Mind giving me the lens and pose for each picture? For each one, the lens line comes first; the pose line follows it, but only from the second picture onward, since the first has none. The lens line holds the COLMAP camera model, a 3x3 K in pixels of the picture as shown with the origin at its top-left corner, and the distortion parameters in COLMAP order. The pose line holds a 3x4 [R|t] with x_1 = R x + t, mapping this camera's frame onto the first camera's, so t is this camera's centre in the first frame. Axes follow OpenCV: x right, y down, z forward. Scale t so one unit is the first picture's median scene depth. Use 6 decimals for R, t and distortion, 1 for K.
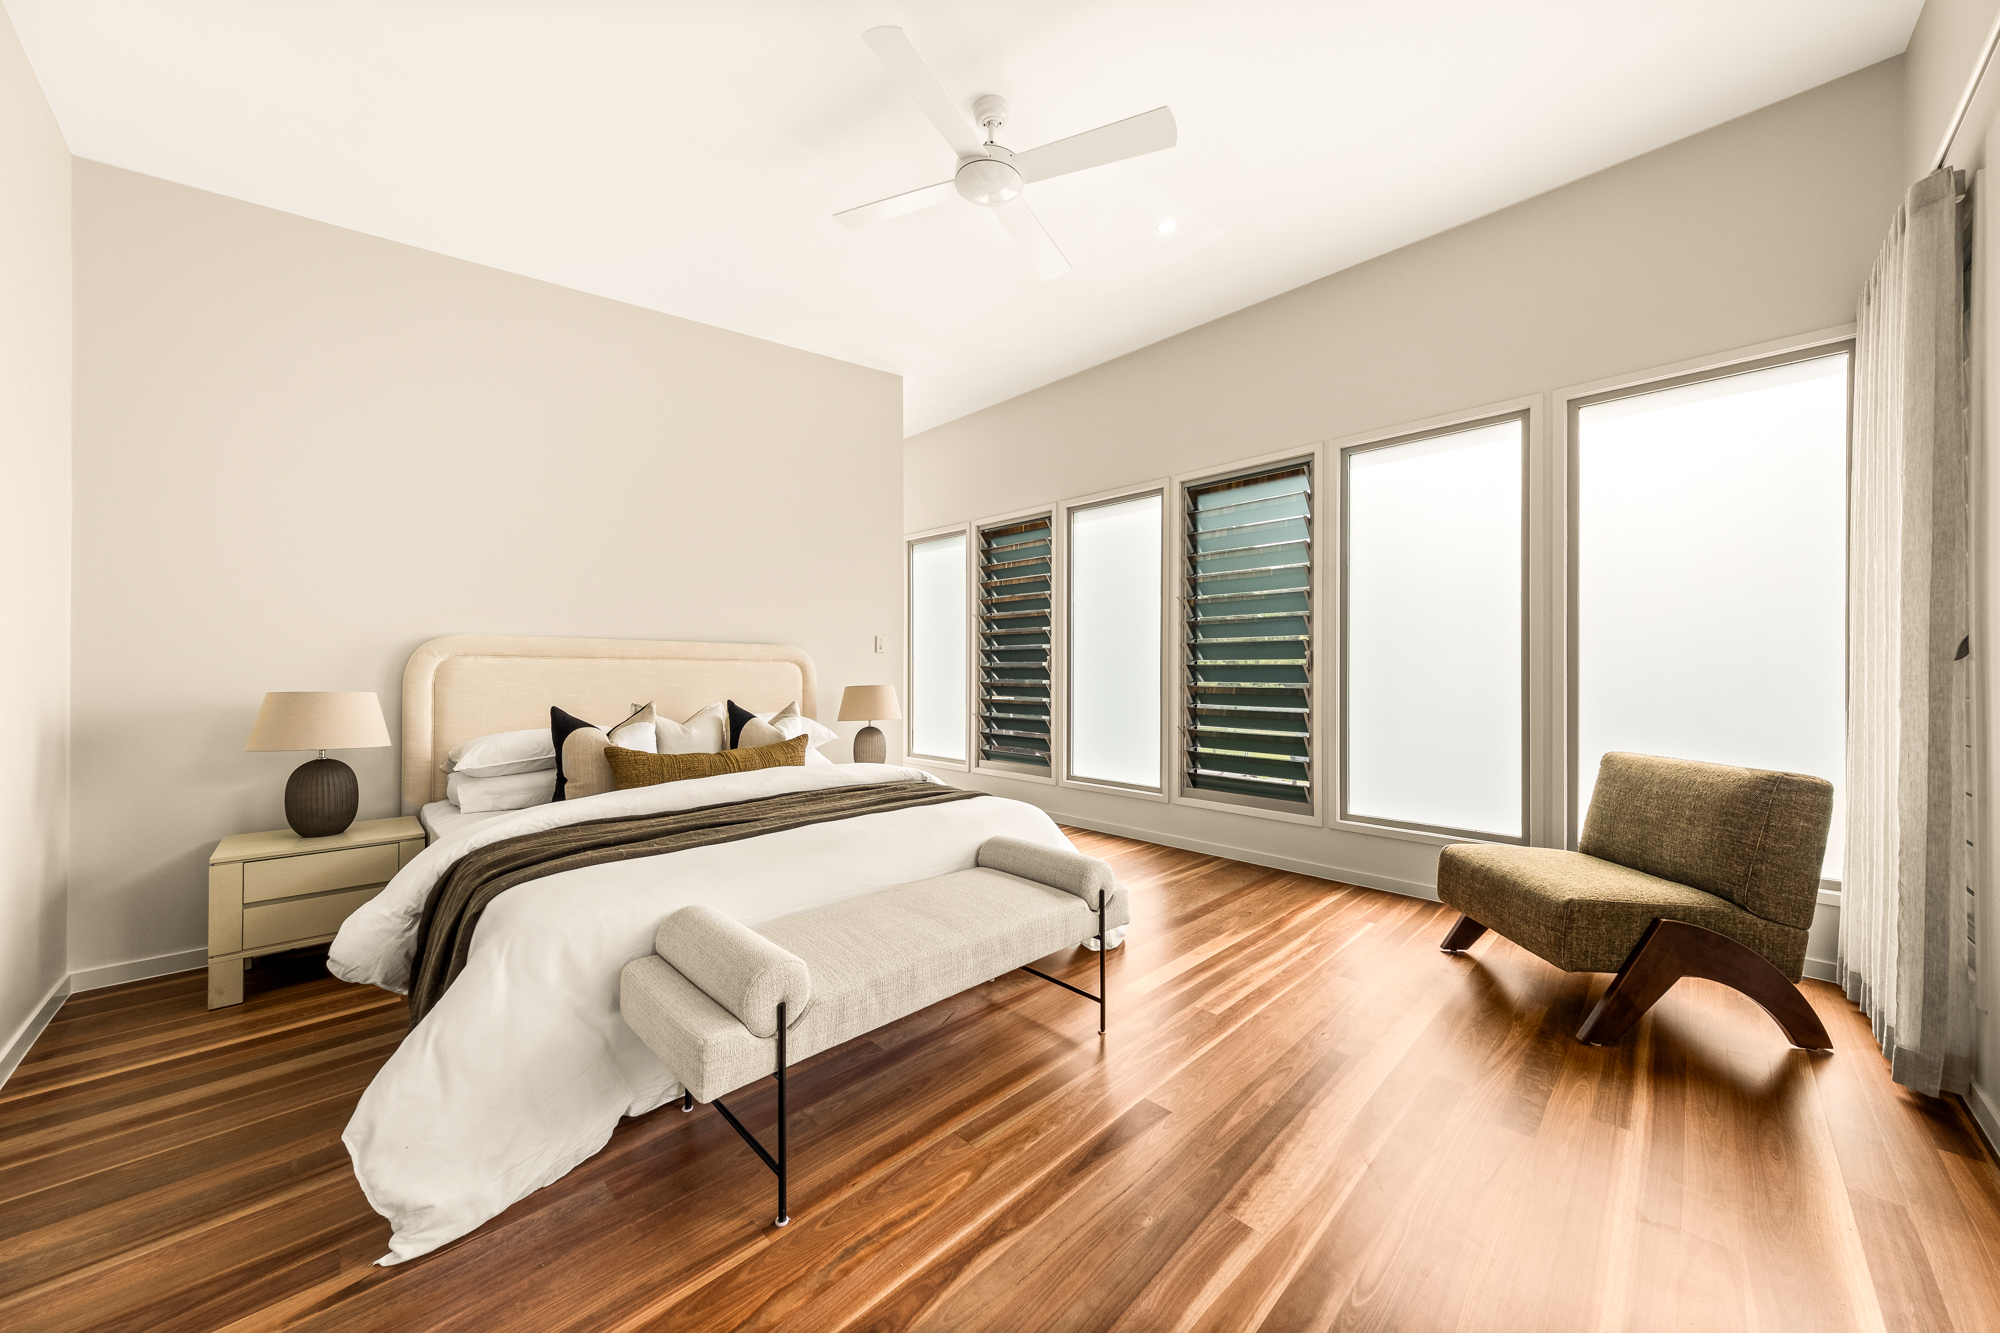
lens RADIAL K [[693.5, 0, 989.7], [0, 693.5, 664.0], [0, 0, 1]] dist [0.012054, -0.000023]
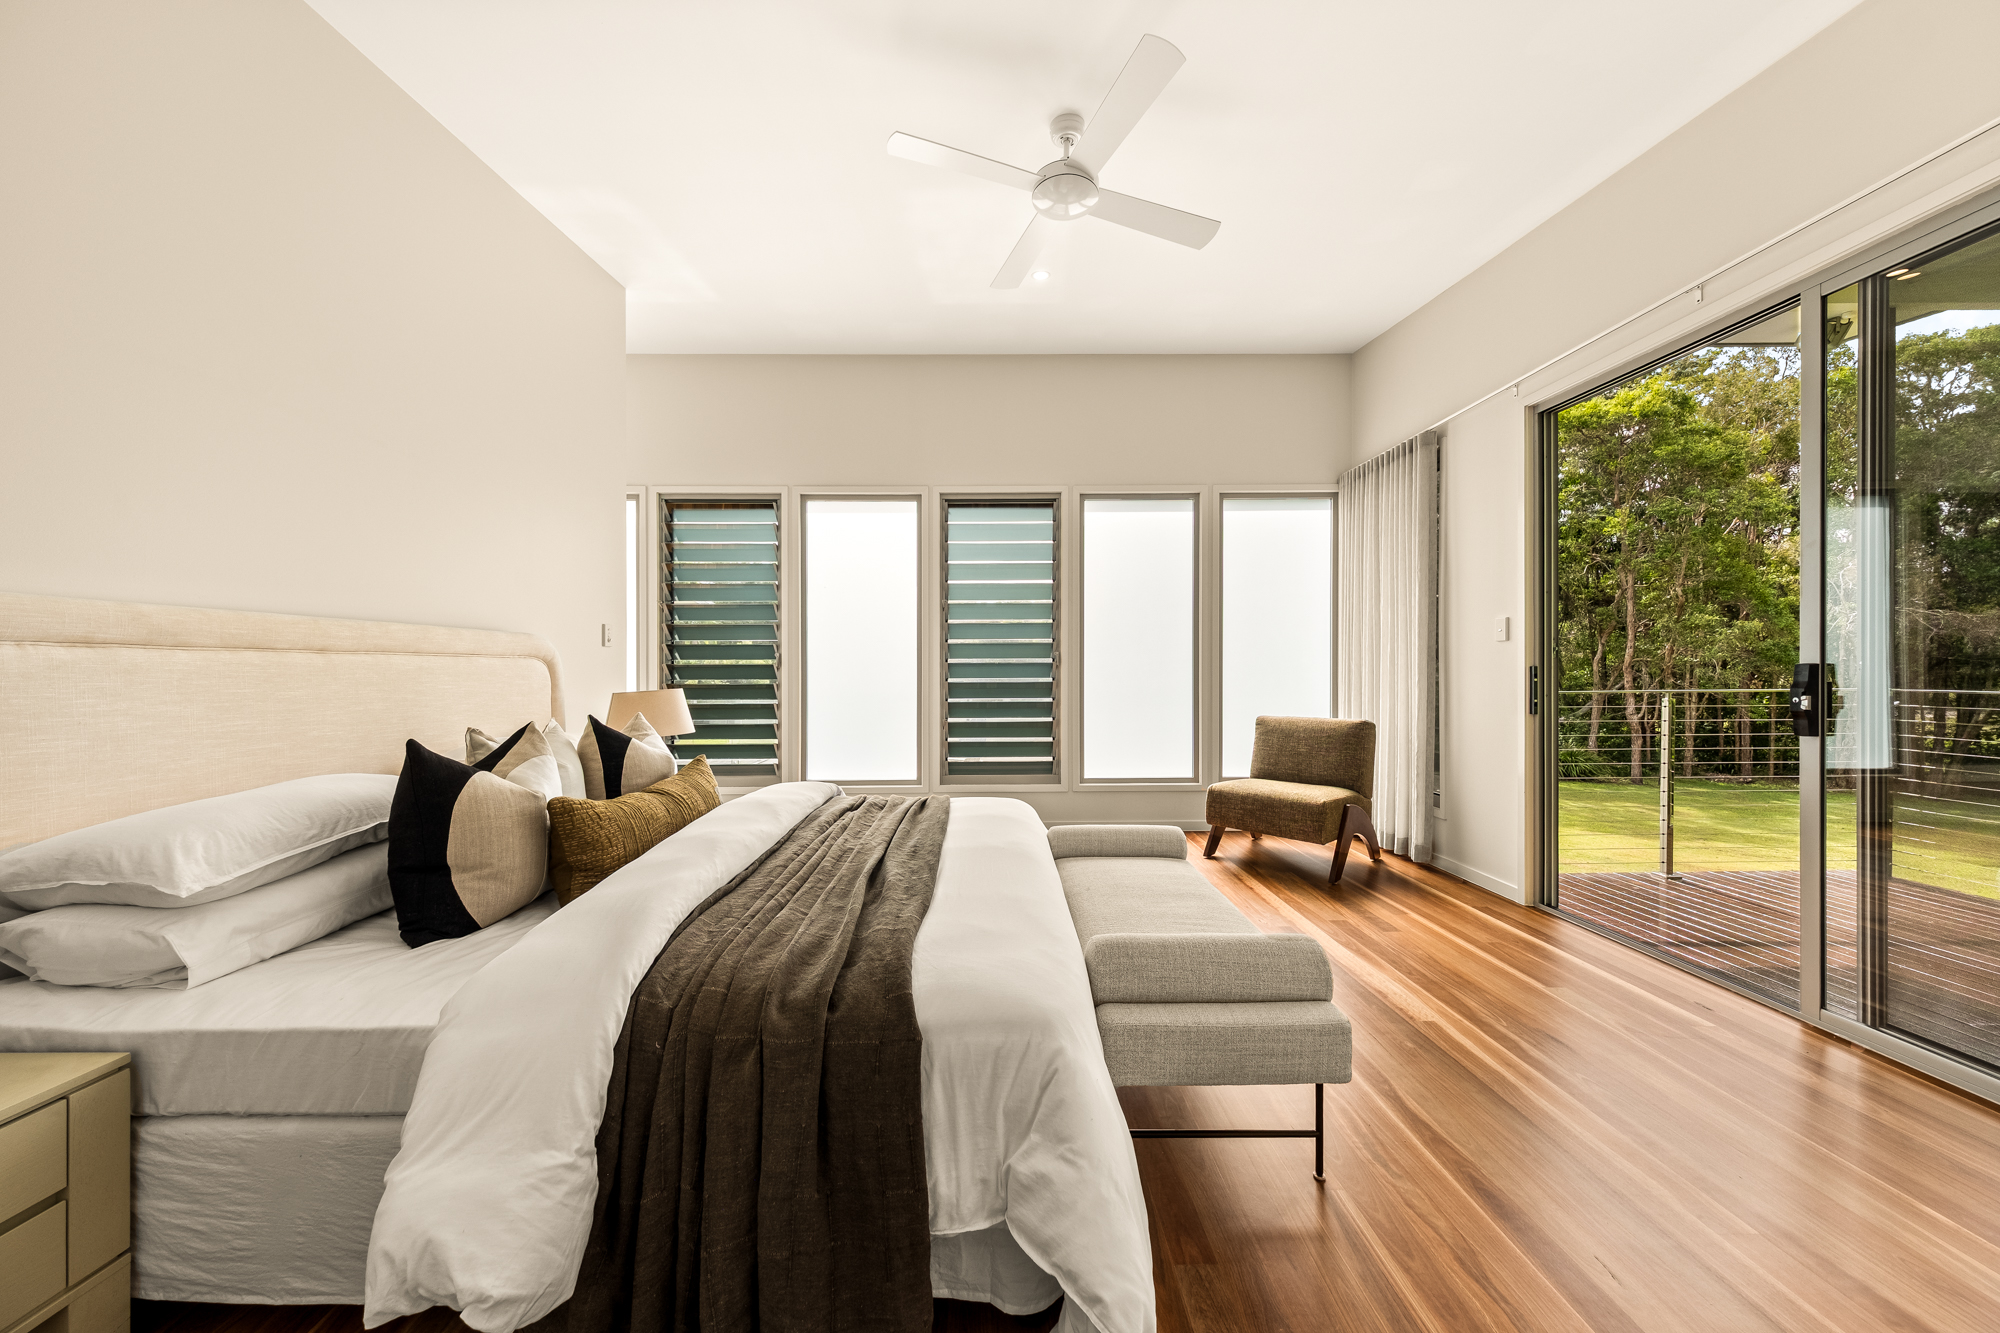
lens RADIAL K [[693.5, 0, 989.4], [0, 693.5, 669.2], [0, 0, 1]] dist [0.012054, -0.000023]
pose [[0.696014, -0.006567, 0.717998, -0.532135], [0.001235, 0.999968, 0.007950, 0.002239], [-0.718027, -0.004647, 0.696000, 0.234296]]
